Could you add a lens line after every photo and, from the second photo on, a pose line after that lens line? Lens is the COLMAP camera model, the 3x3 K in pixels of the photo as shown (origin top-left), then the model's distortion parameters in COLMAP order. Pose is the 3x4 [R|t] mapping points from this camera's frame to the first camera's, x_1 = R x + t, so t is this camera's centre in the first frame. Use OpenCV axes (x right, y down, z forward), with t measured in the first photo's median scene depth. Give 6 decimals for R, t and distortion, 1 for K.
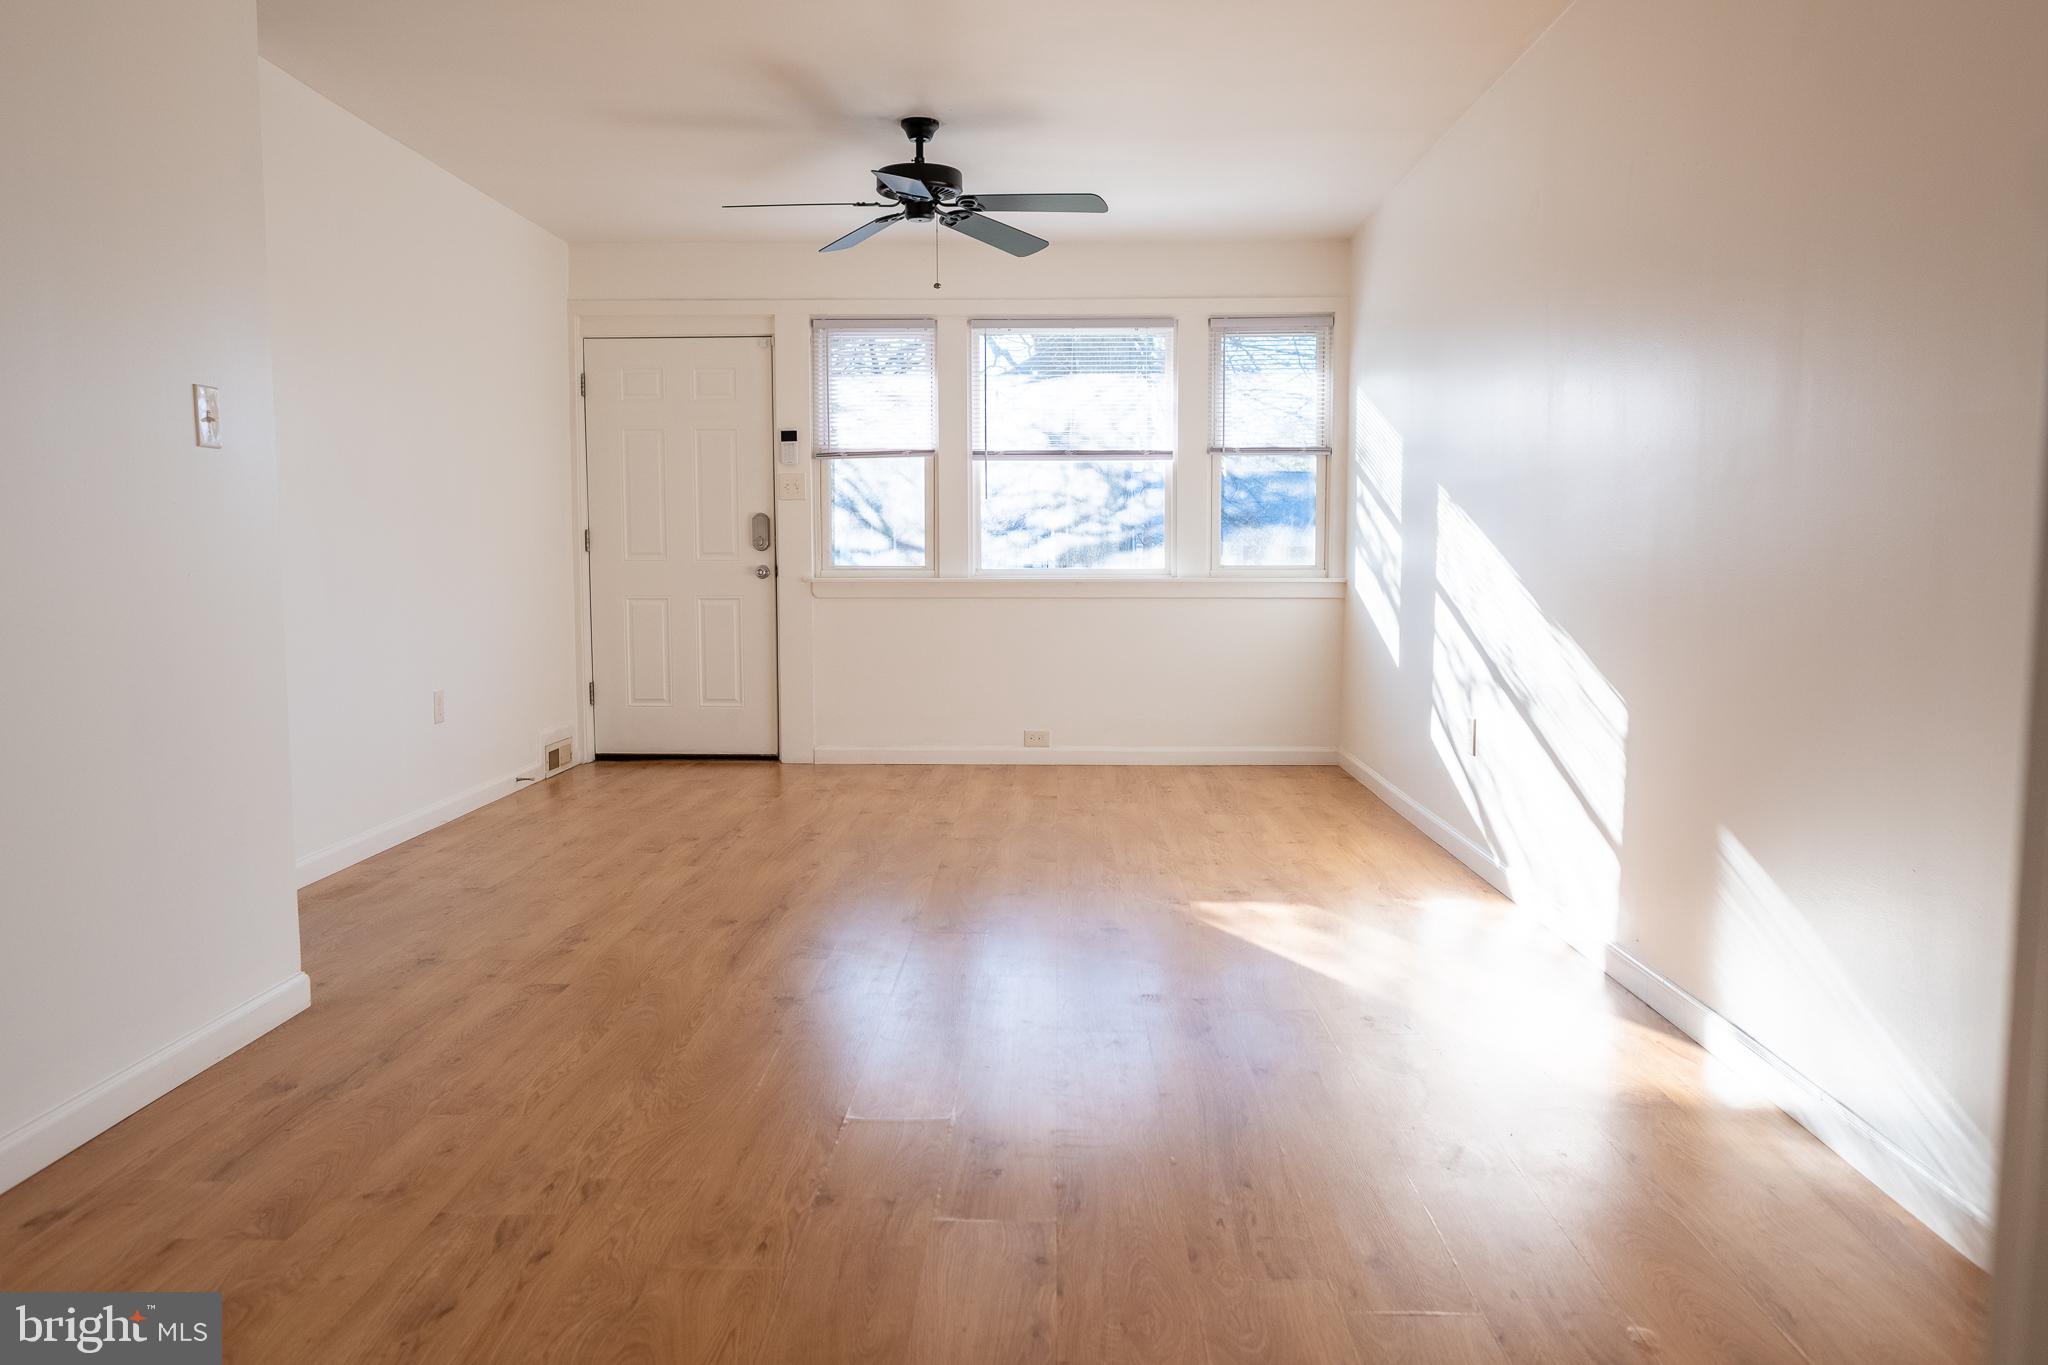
lens RADIAL K [[1495.9, 0, 1024.0], [0, 1495.9, 682.5], [0, 0, 1]] dist [-0.011079, 0.001644]
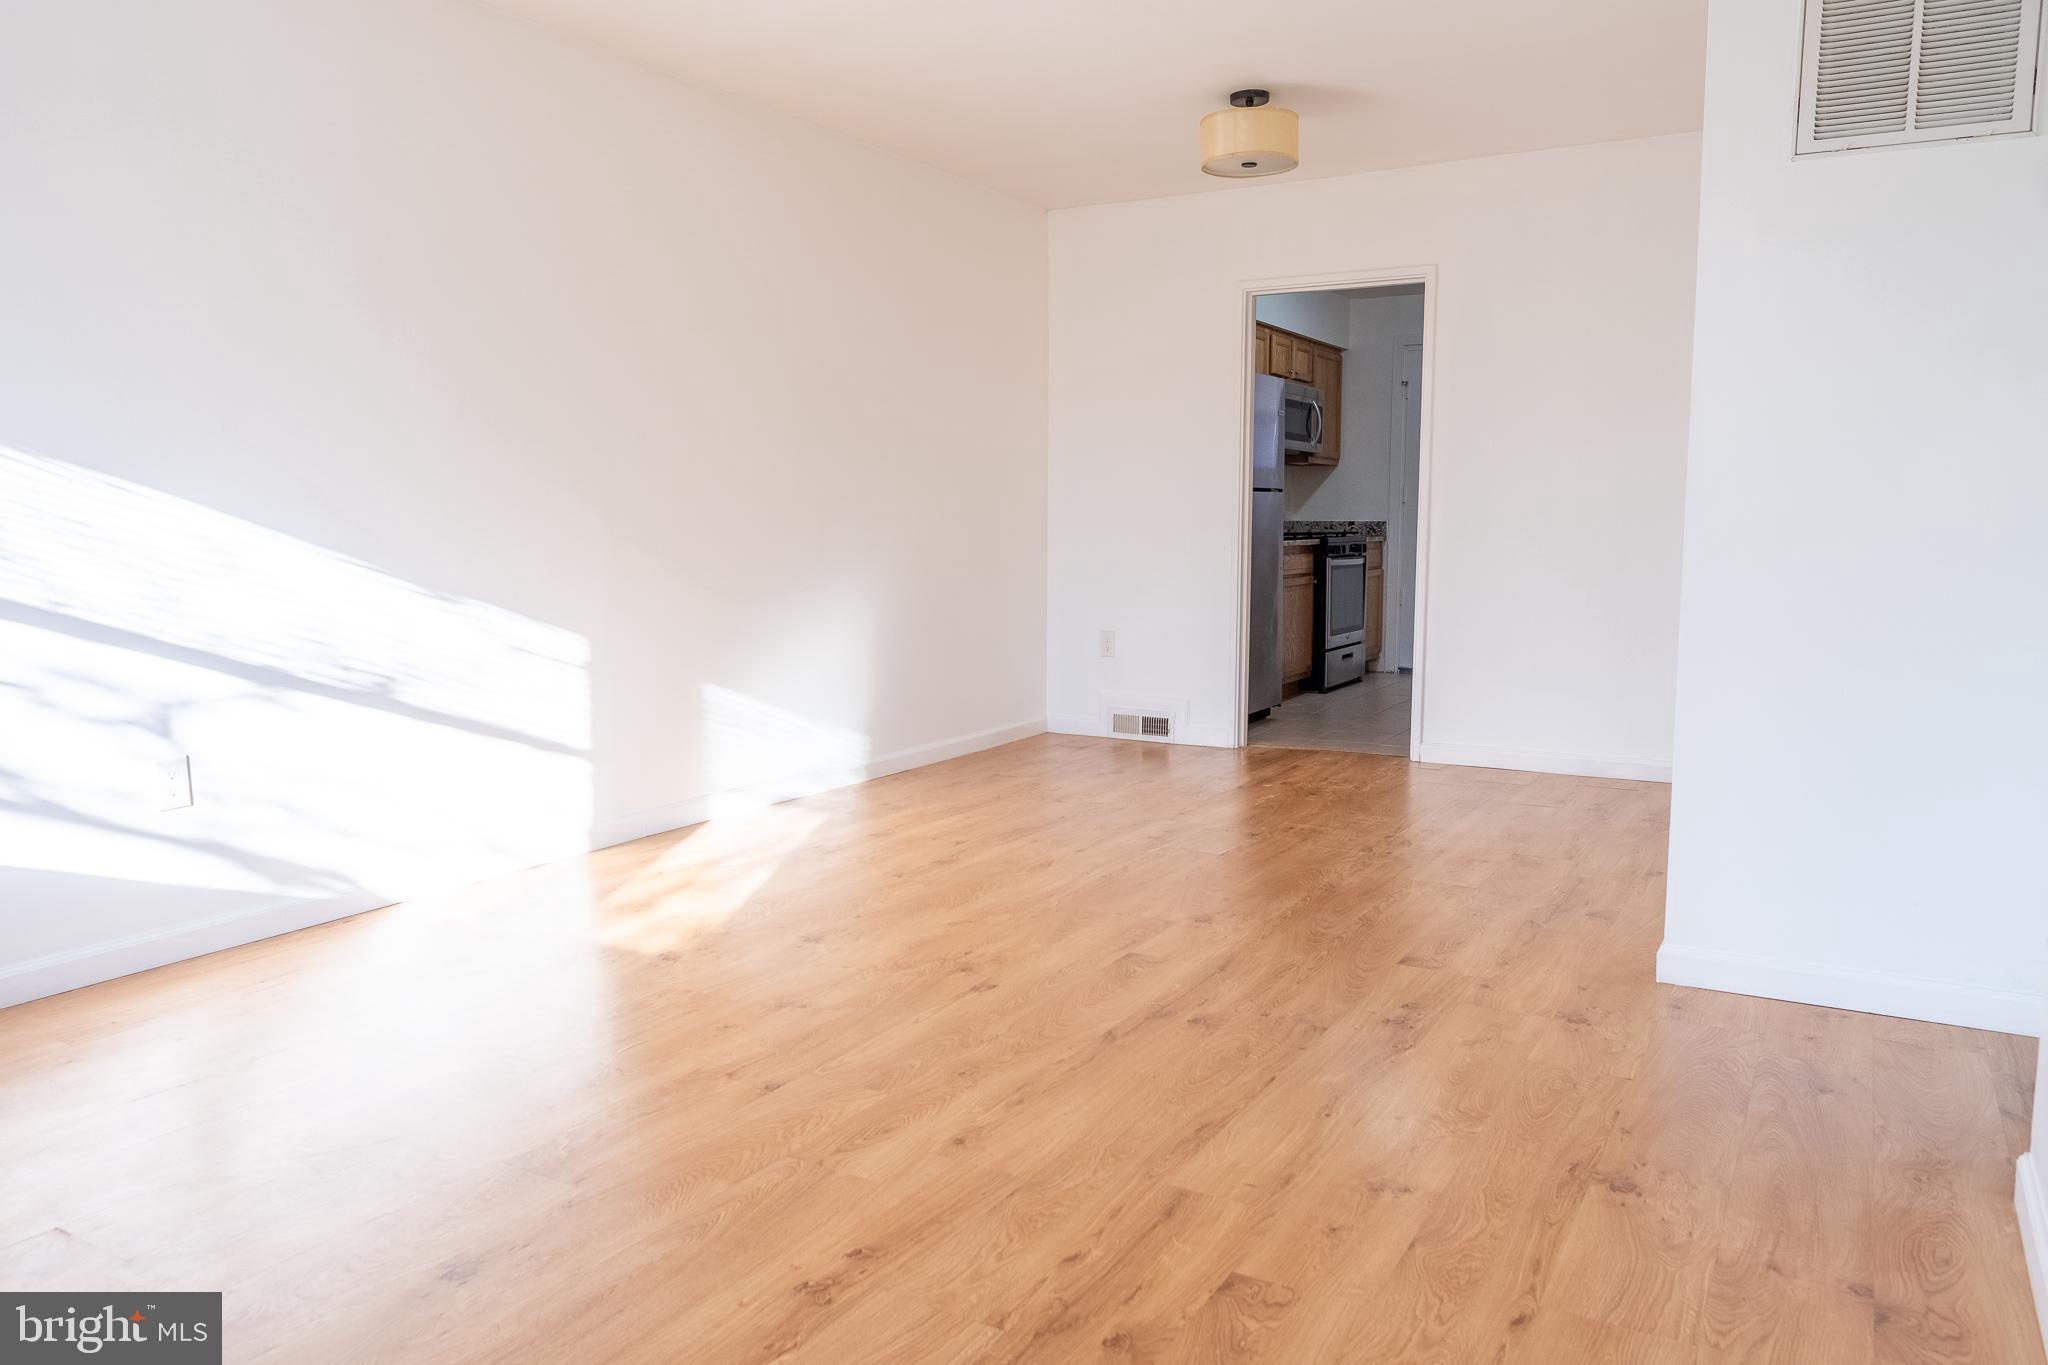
lens RADIAL K [[1450.1, 0, 1013.1], [0, 1450.1, 681.0], [0, 0, 1]] dist [-0.005807, -0.000081]
pose [[-0.876635, -0.052383, 0.478297, -0.503890], [0.045551, 0.980556, 0.190878, -0.166041], [-0.478996, 0.189117, -0.857204, 1.814531]]
